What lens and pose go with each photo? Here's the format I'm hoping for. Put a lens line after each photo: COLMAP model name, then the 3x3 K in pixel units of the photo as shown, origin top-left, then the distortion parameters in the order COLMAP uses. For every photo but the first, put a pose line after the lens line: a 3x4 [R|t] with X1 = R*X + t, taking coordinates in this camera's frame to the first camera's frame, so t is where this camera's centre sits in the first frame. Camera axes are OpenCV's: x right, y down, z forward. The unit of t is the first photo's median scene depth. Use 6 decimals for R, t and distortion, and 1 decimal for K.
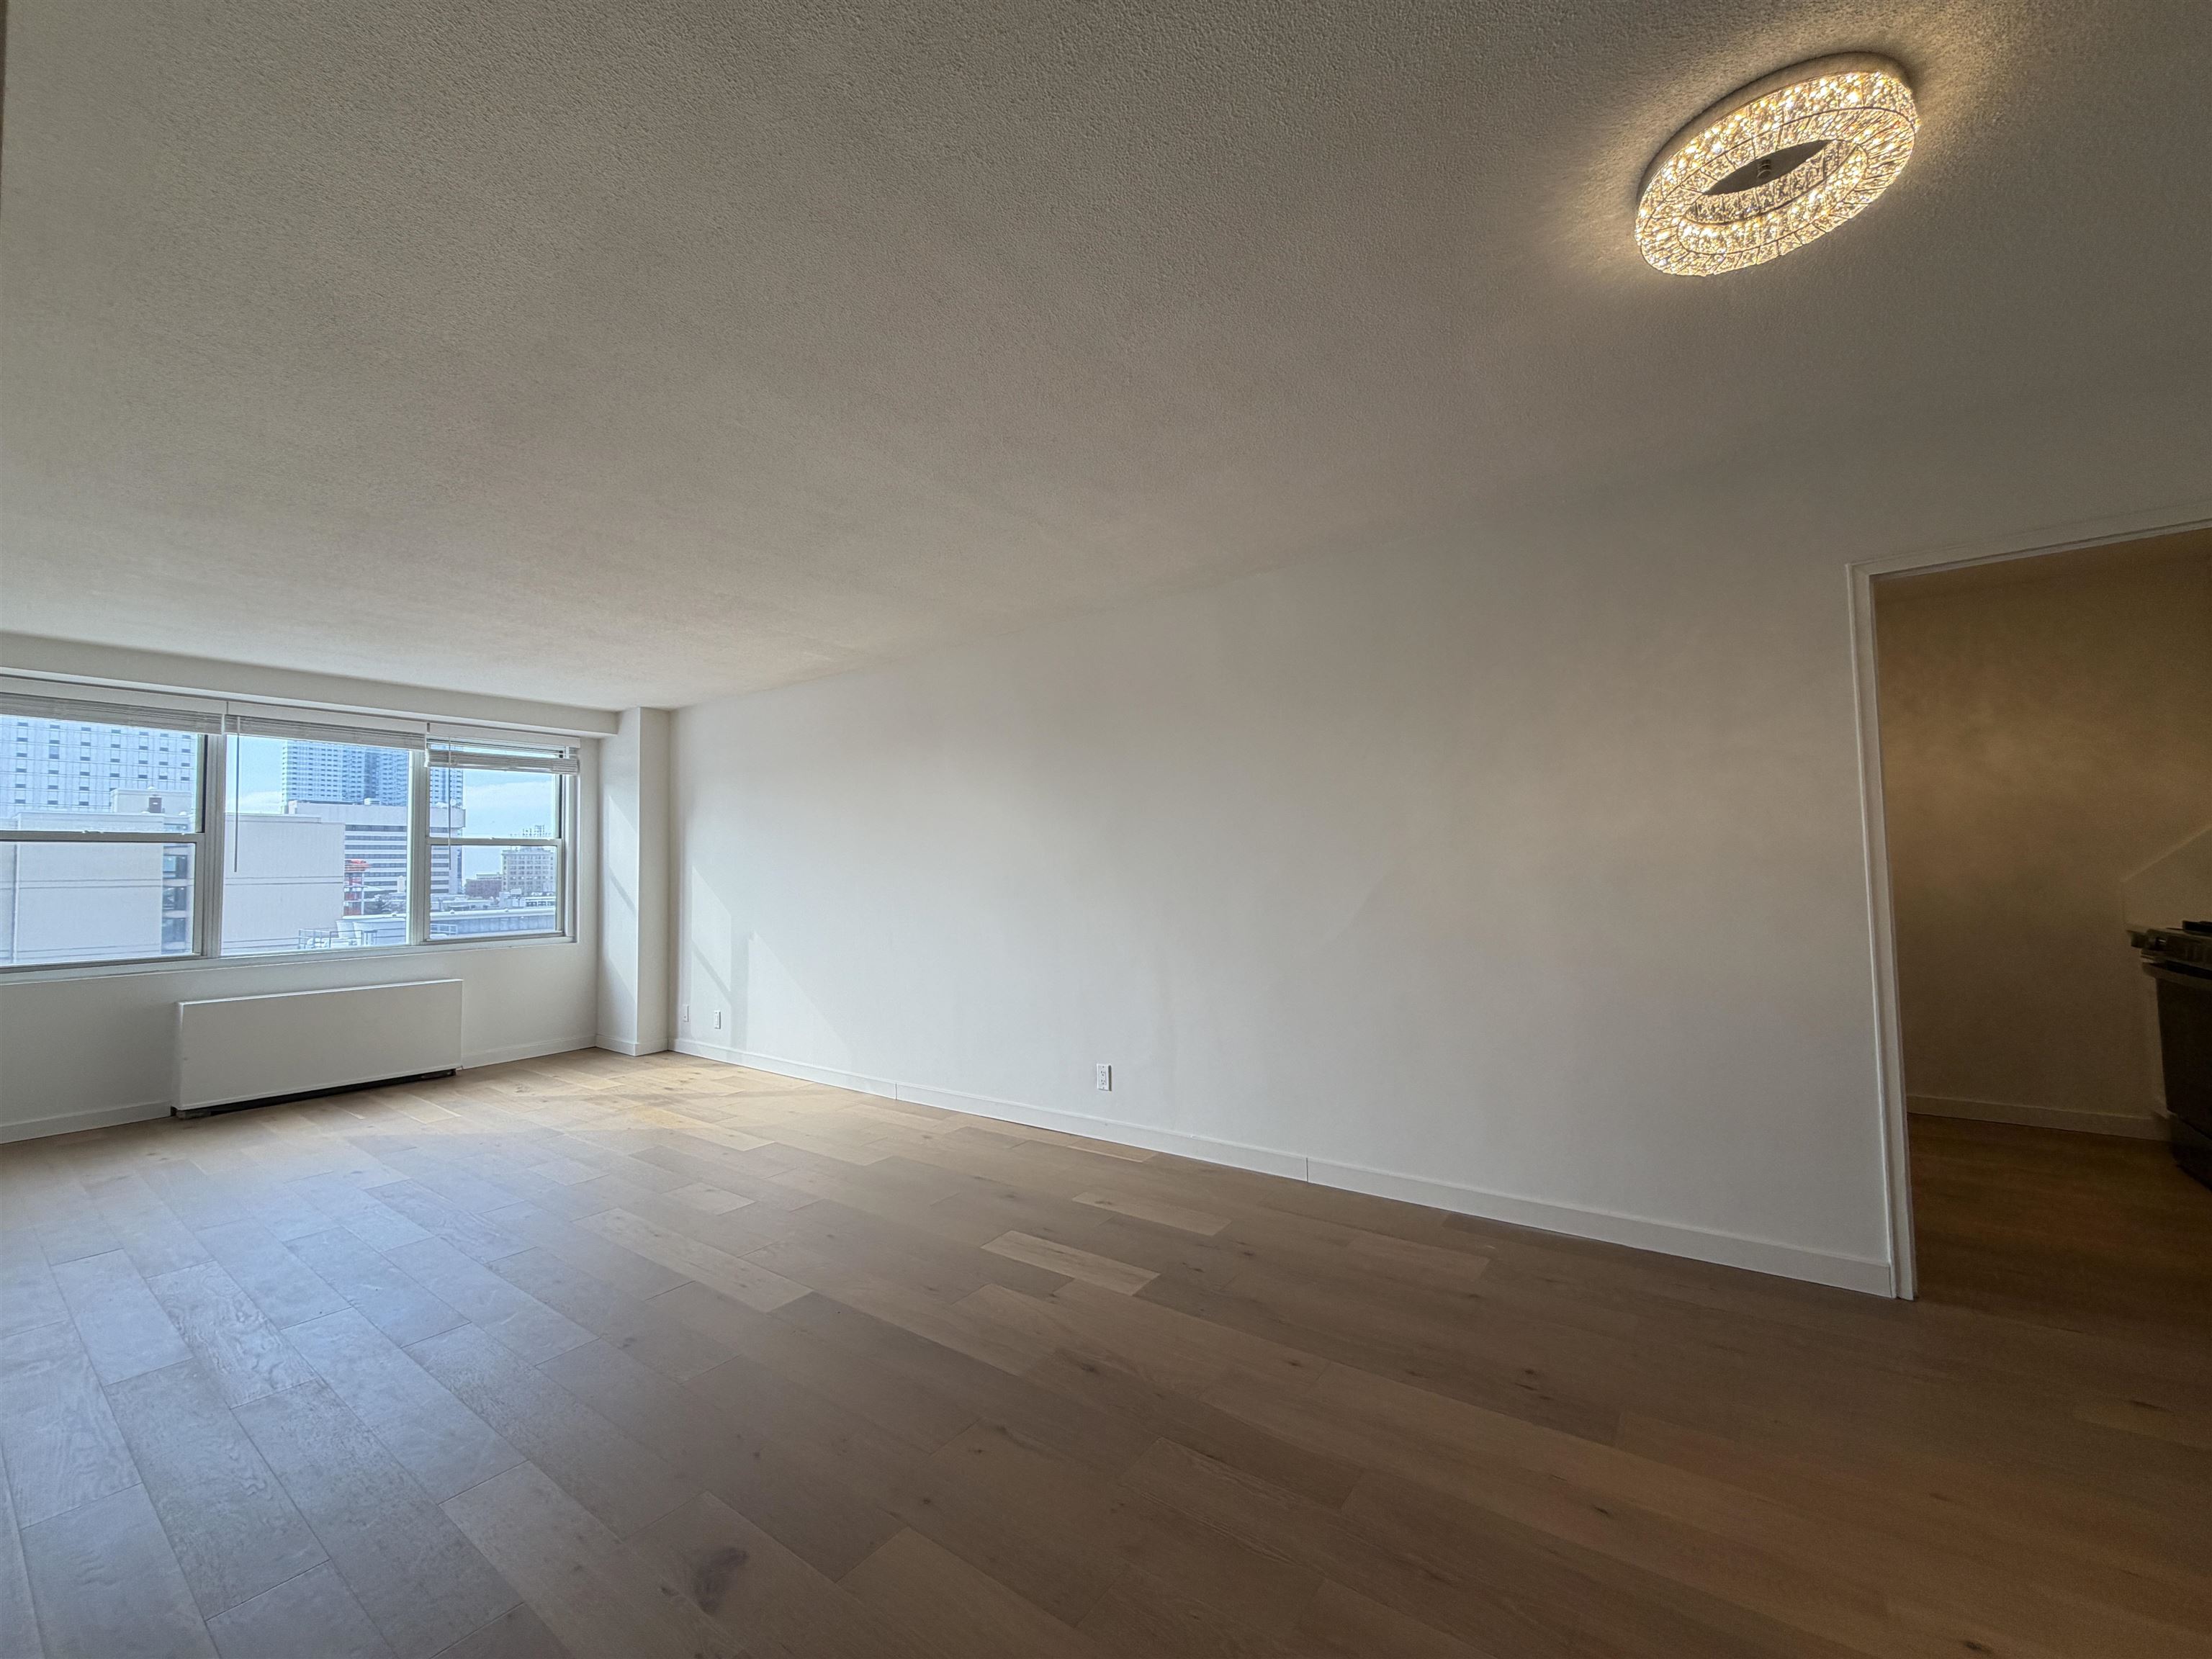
lens RADIAL K [[880.9, 0, 1104.8], [0, 880.9, 830.1], [0, 0, 1]] dist [0.003740, -0.000422]
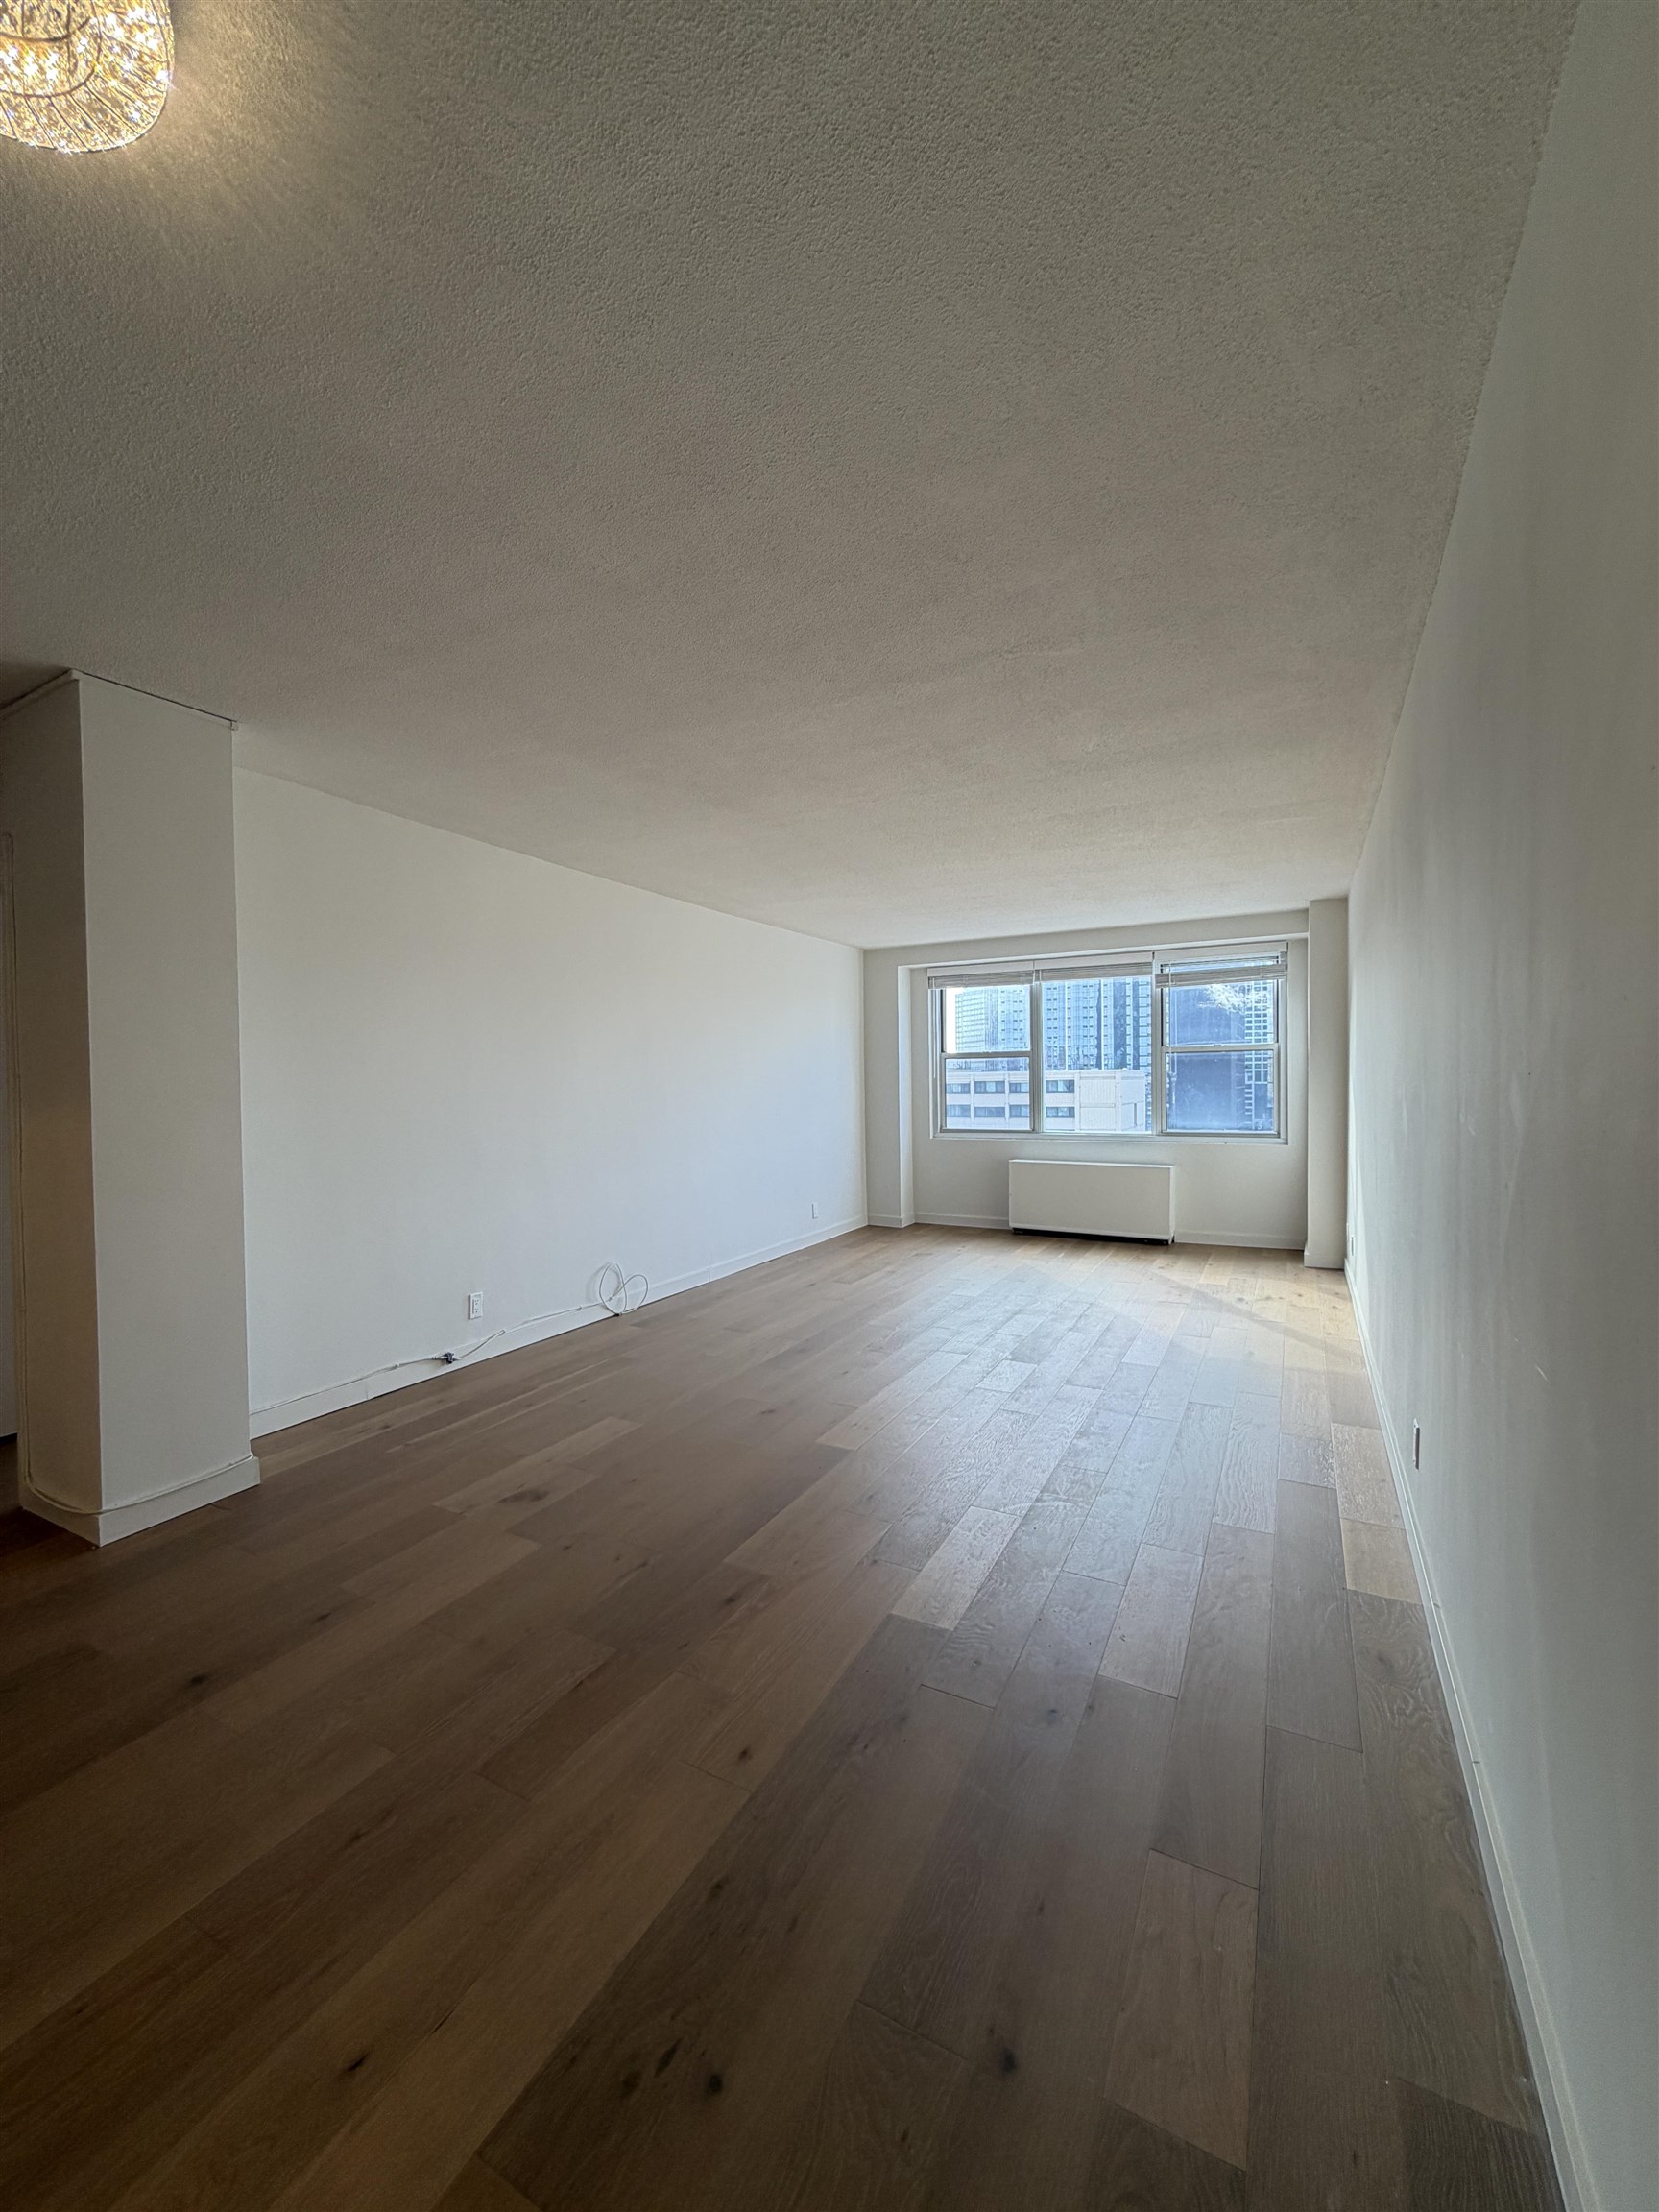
lens RADIAL K [[880.9, 0, 831.1], [0, 880.9, 1106.9], [0, 0, 1]] dist [0.003740, -0.000422]
pose [[0.131914, 0.042231, -0.990361, 0.437039], [0.056151, 0.997169, 0.050001, 0.005099], [0.989670, -0.062206, 0.129169, 0.460557]]
